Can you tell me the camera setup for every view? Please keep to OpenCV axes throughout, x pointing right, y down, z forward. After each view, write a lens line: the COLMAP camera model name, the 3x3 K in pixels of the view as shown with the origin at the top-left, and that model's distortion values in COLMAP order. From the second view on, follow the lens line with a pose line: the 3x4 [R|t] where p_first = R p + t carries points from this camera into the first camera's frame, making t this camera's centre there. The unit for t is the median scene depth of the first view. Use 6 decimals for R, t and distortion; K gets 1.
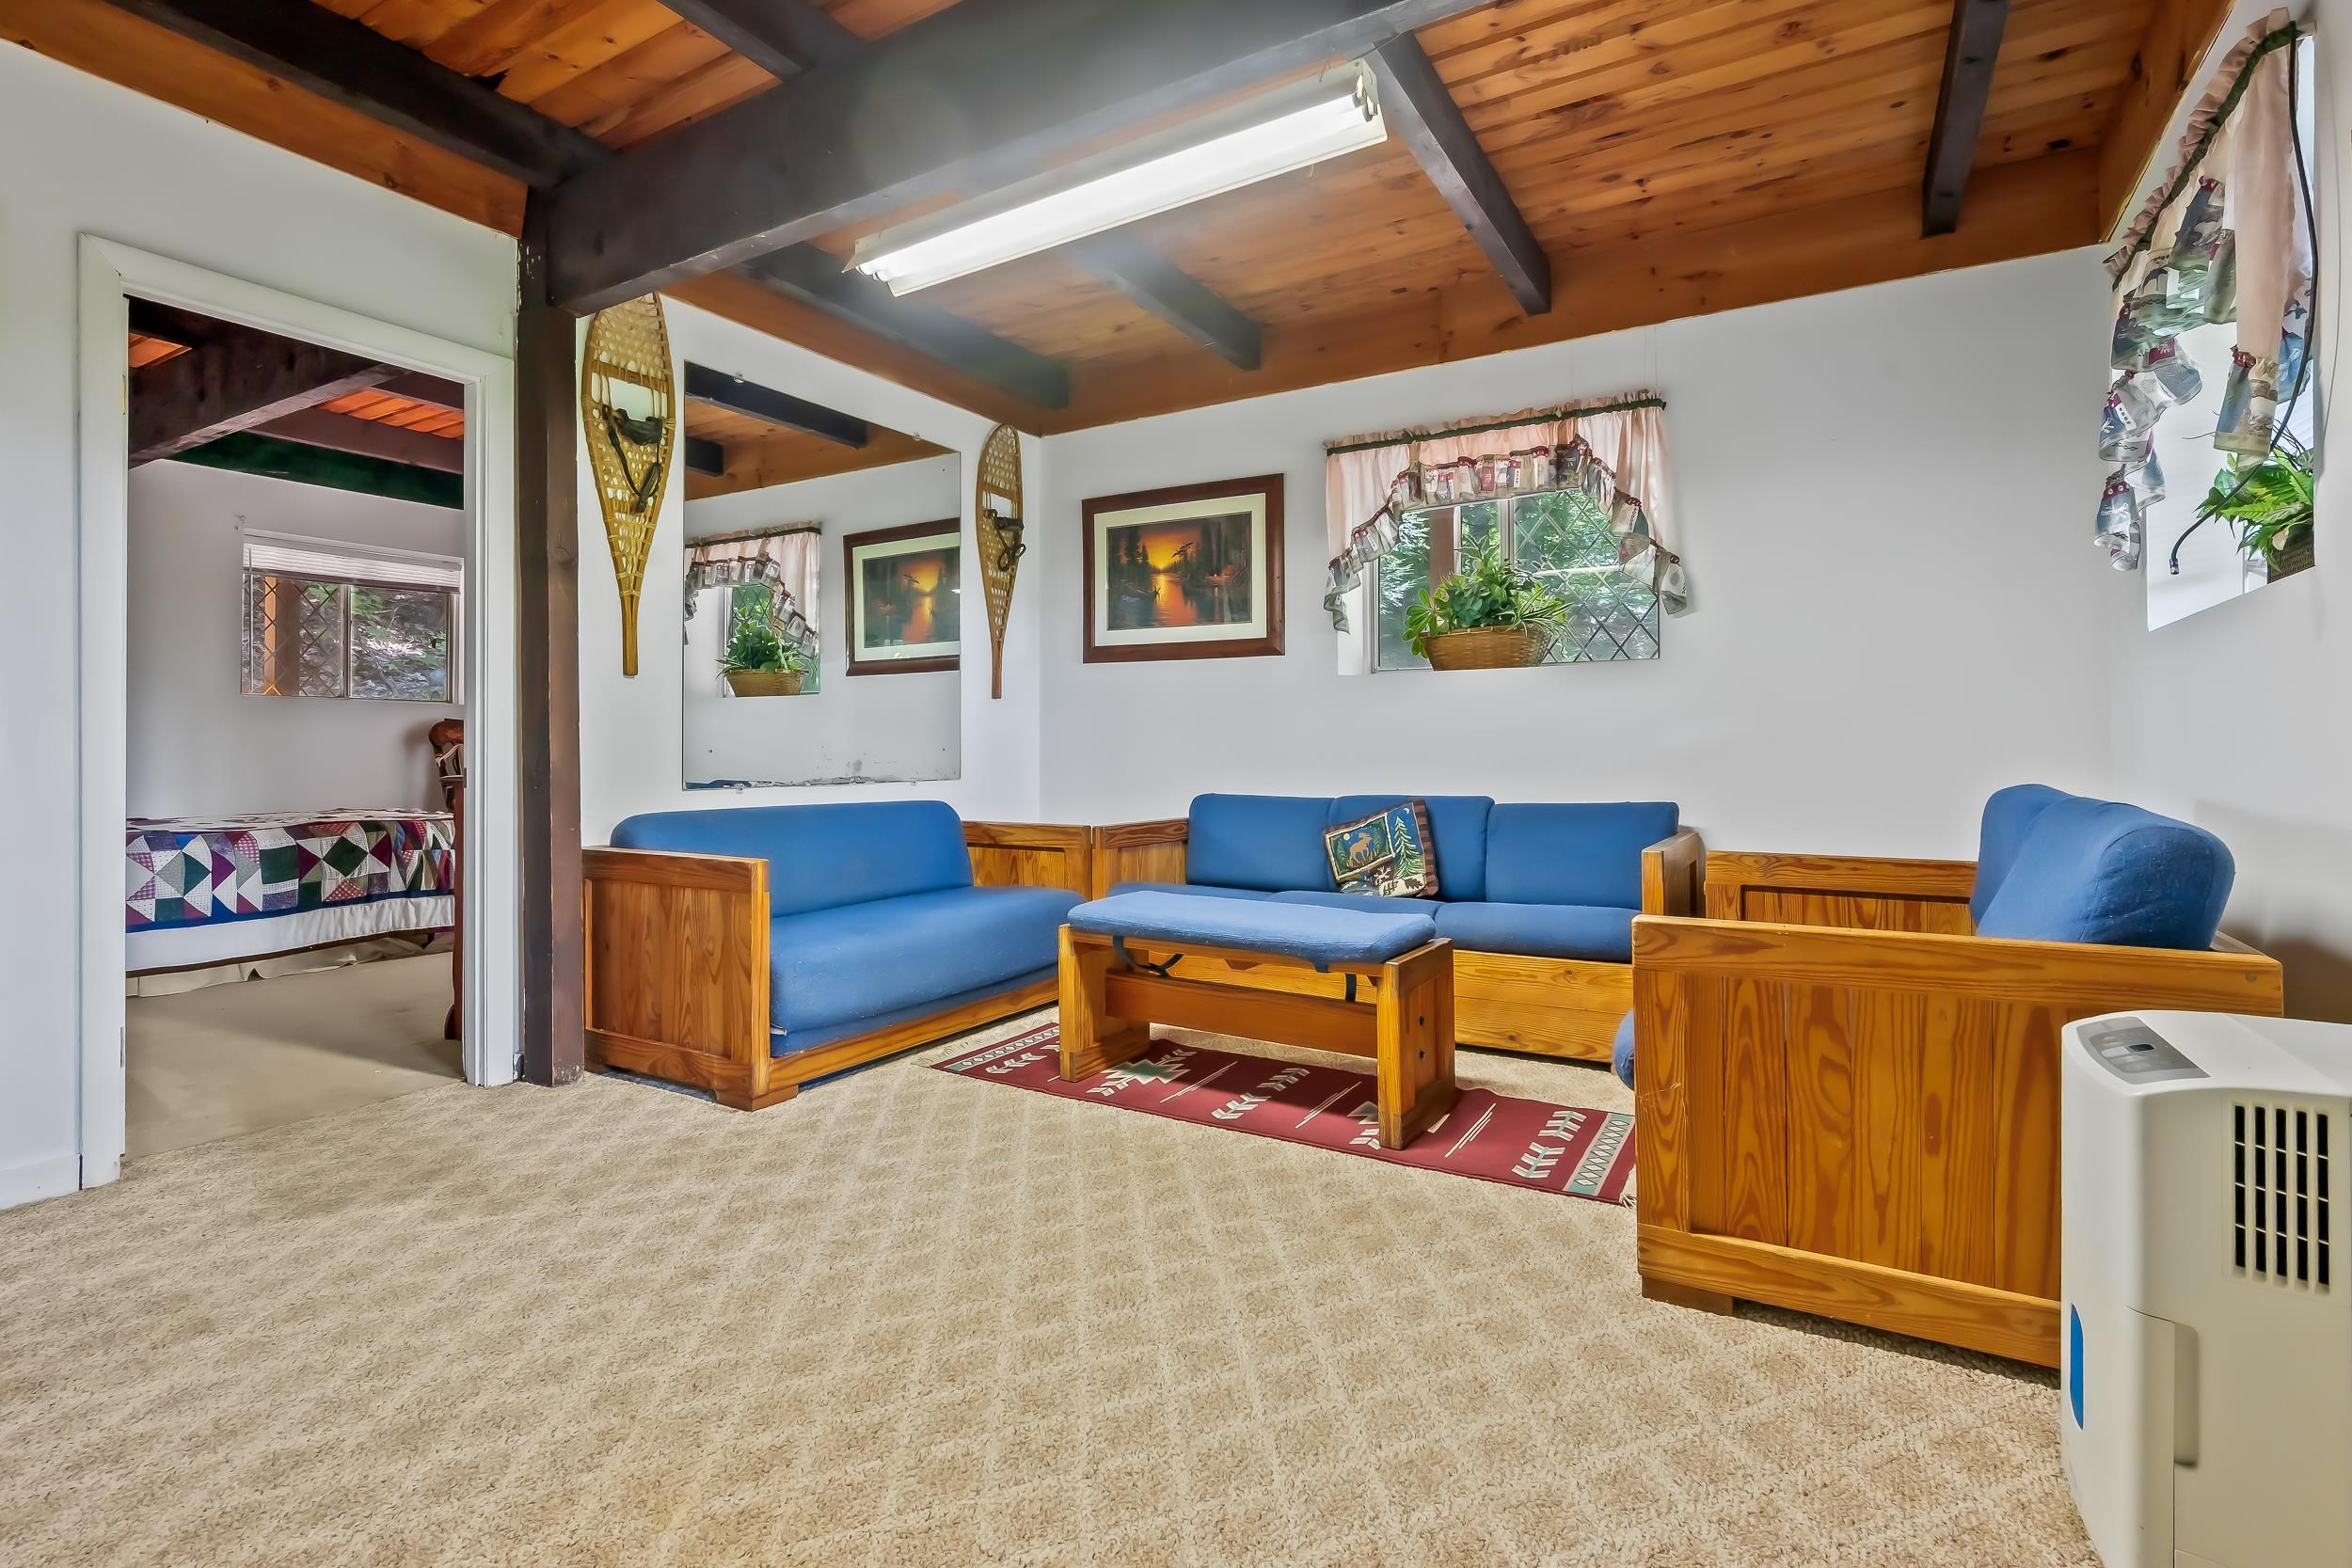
lens RADIAL K [[1060.5, 0, 1187.6], [0, 1060.5, 766.0], [0, 0, 1]] dist [0.000013, -0.000564]
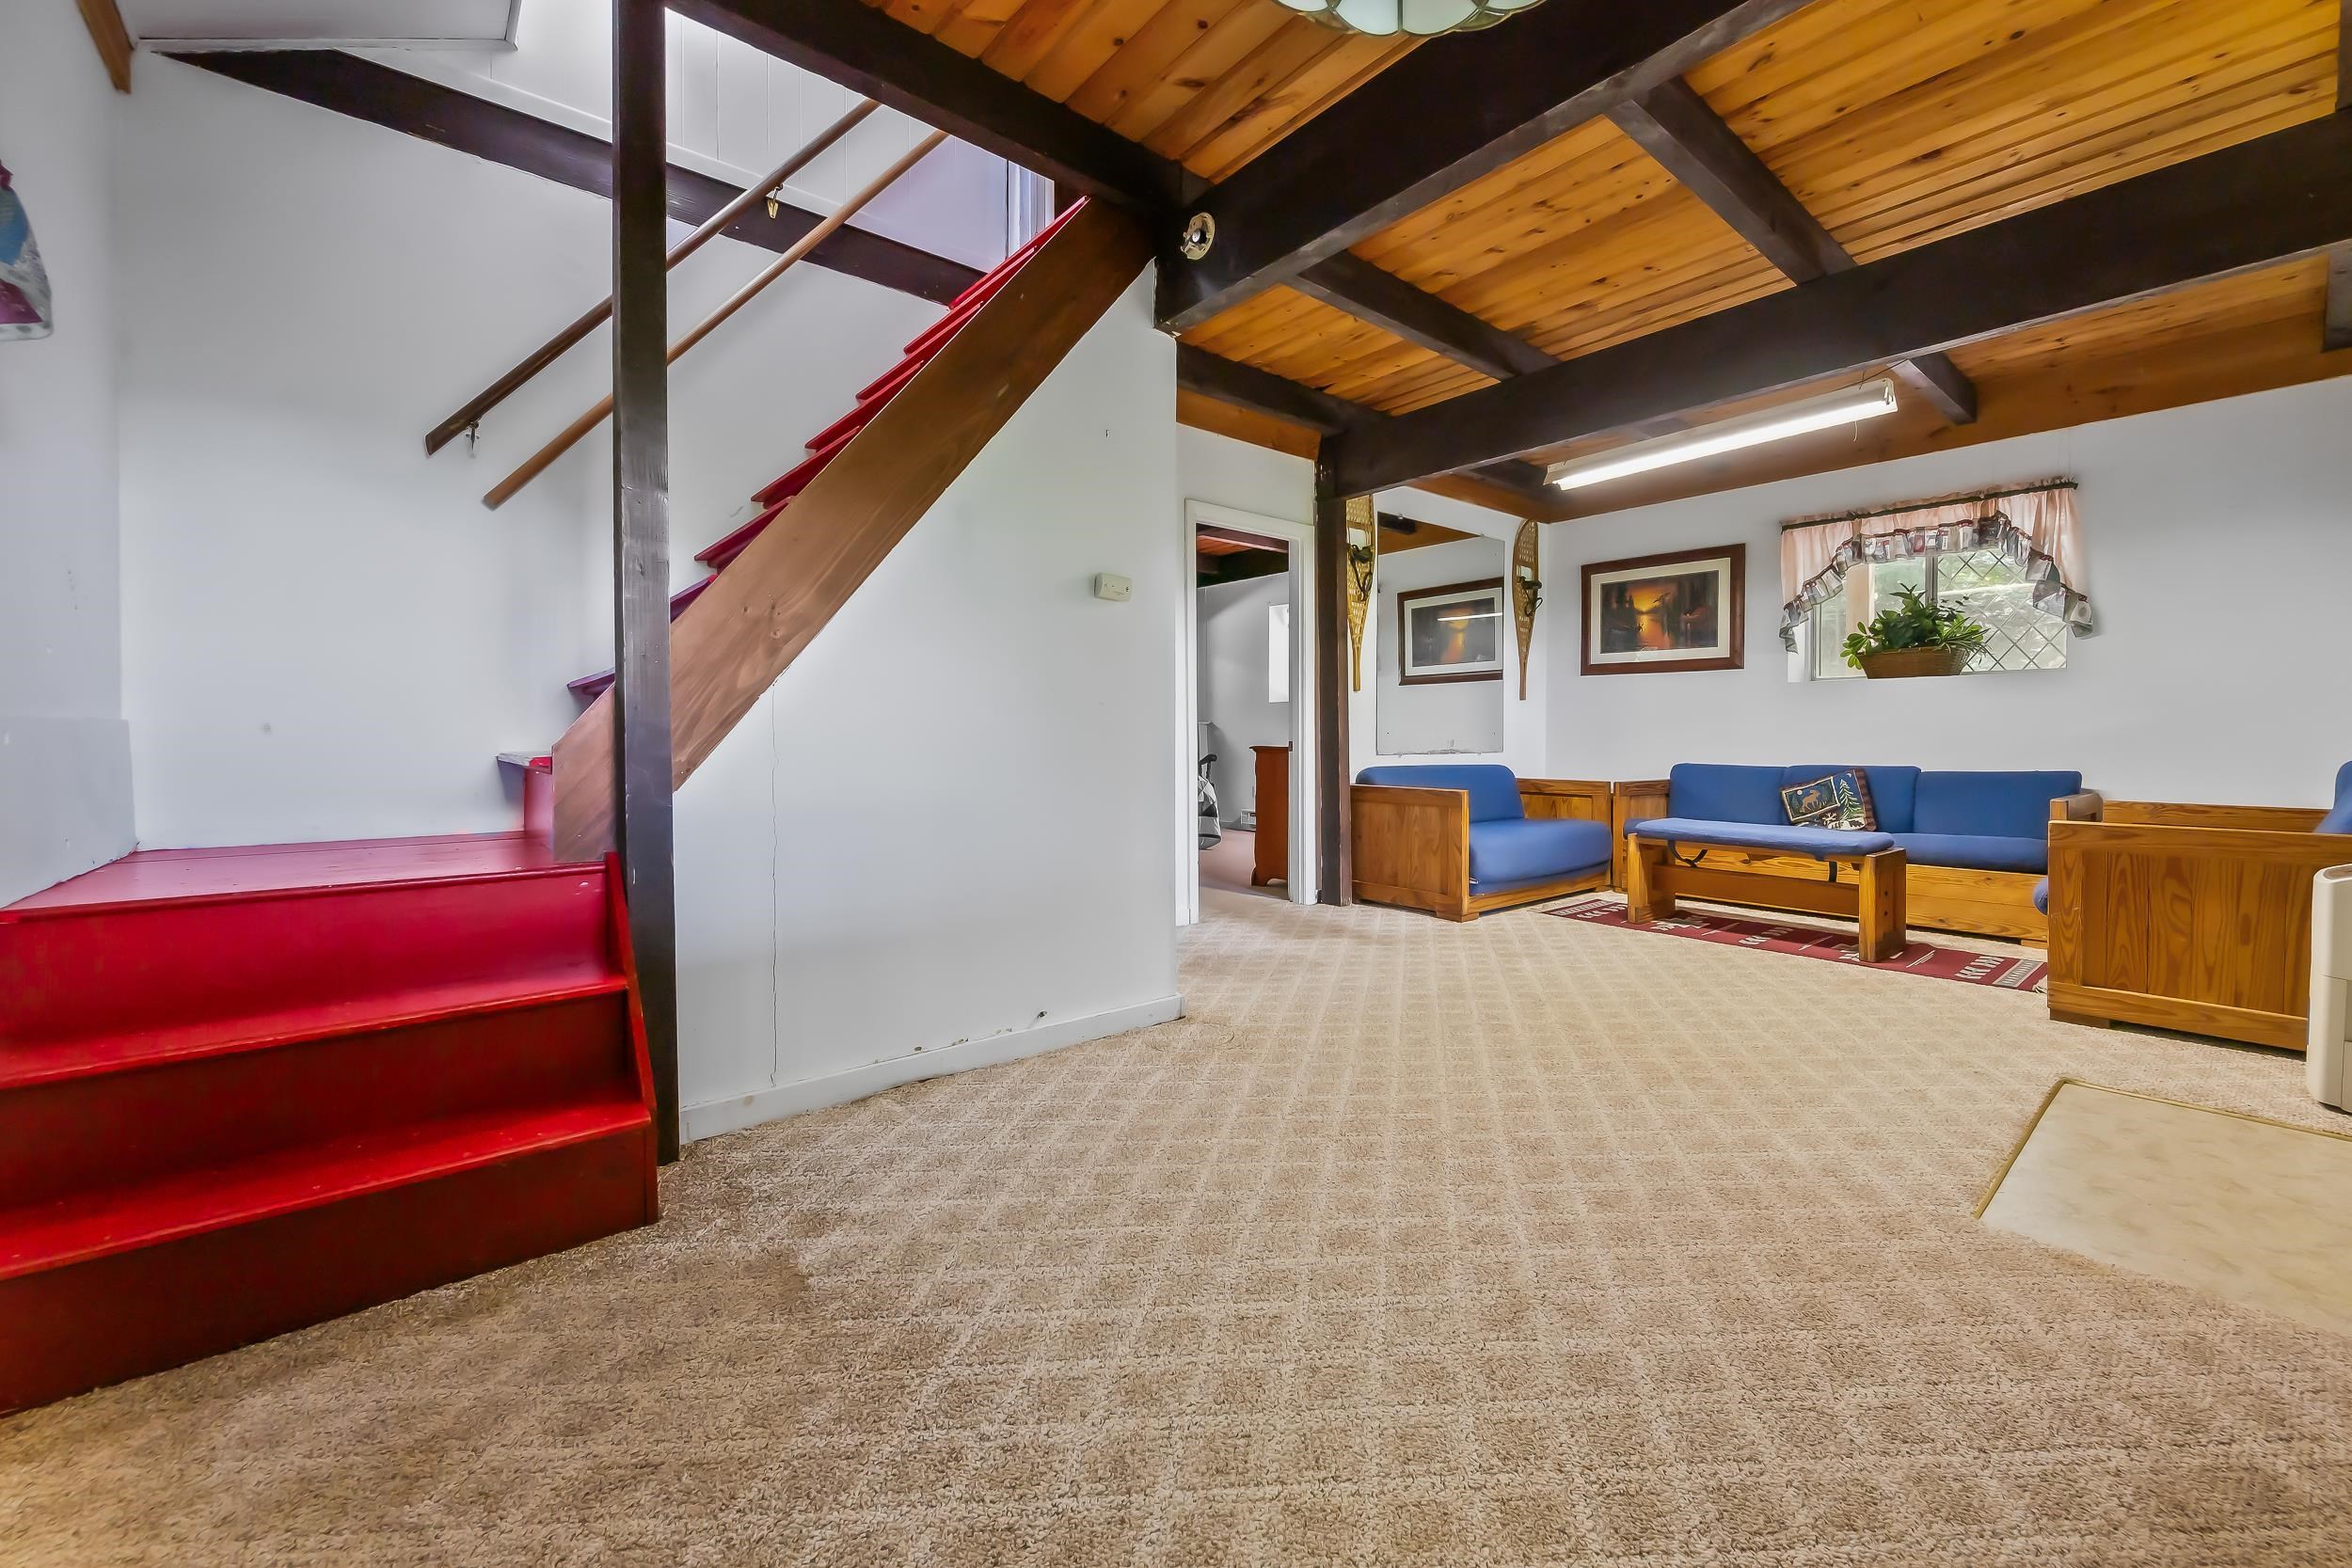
lens RADIAL K [[939.9, 0, 1171.6], [0, 939.9, 768.0], [0, 0, 1]] dist [-0.004843, 0.000837]
pose [[0.943147, 0.014642, -0.332053, -0.284486], [-0.008718, 0.999775, 0.019322, 0.017405], [0.332261, -0.015329, 0.943063, -0.618496]]
